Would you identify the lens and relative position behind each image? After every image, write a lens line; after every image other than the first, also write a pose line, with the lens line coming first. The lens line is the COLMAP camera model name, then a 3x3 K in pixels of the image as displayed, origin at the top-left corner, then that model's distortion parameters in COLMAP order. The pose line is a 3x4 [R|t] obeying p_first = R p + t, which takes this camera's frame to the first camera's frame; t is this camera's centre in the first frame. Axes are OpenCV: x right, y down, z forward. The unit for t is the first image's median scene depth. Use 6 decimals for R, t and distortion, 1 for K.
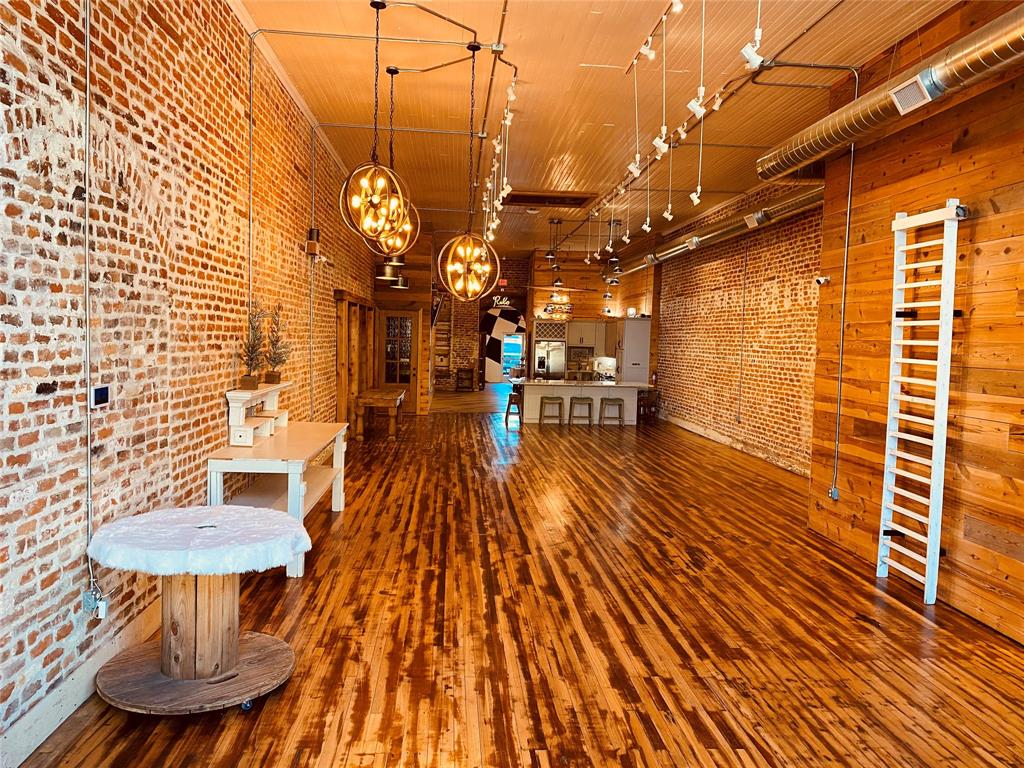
lens RADIAL K [[772.3, 0, 506.0], [0, 772.3, 385.8], [0, 0, 1]] dist [0.038140, -0.046022]
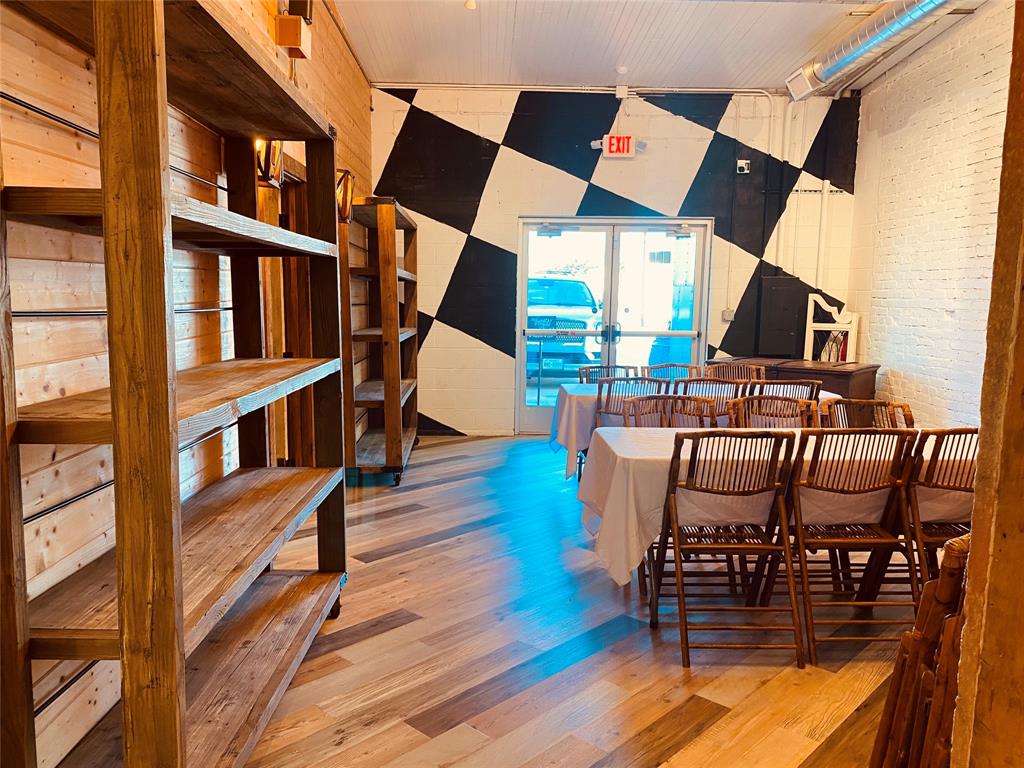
lens RADIAL K [[772.3, 0, 509.0], [0, 772.3, 385.5], [0, 0, 1]] dist [0.038140, -0.046022]
pose [[0.999077, -0.007133, -0.042361, 0.007761], [0.009800, 0.997960, 0.063079, -0.182265], [0.041824, -0.063435, 0.997109, 4.166968]]
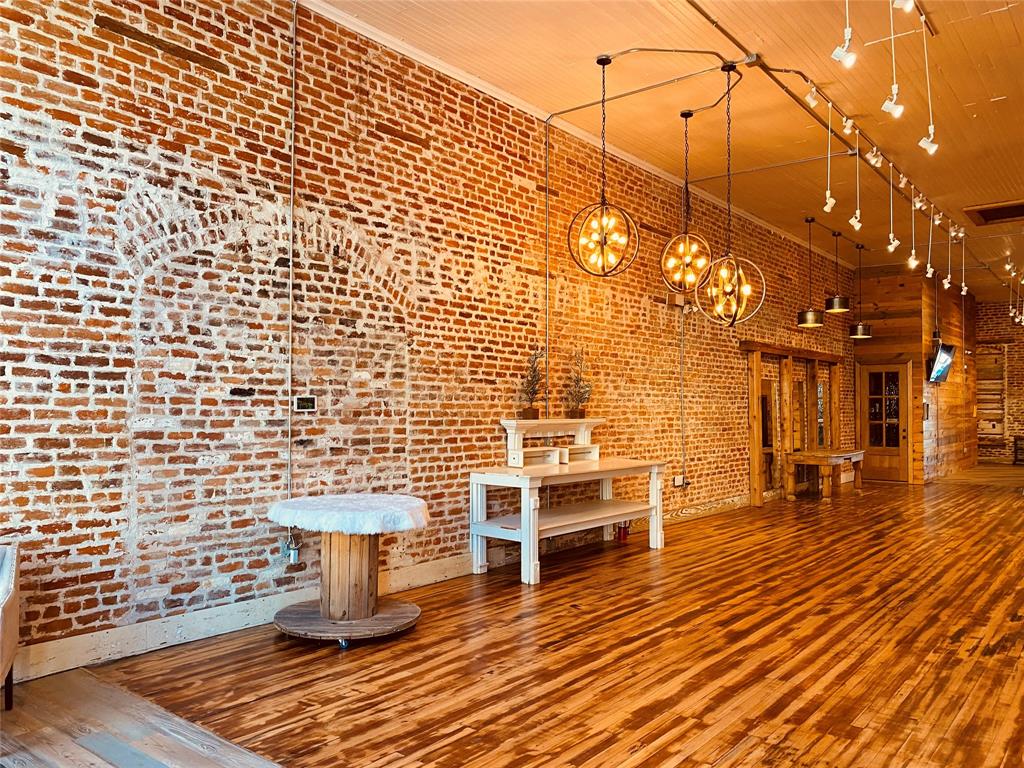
lens RADIAL K [[772.3, 0, 505.9], [0, 772.3, 394.2], [0, 0, 1]] dist [0.038140, -0.046022]
pose [[0.728354, -0.042049, -0.683910, 0.465882], [-0.023835, 0.995956, -0.086619, 0.072440], [0.684787, 0.079391, 0.724406, 0.156491]]
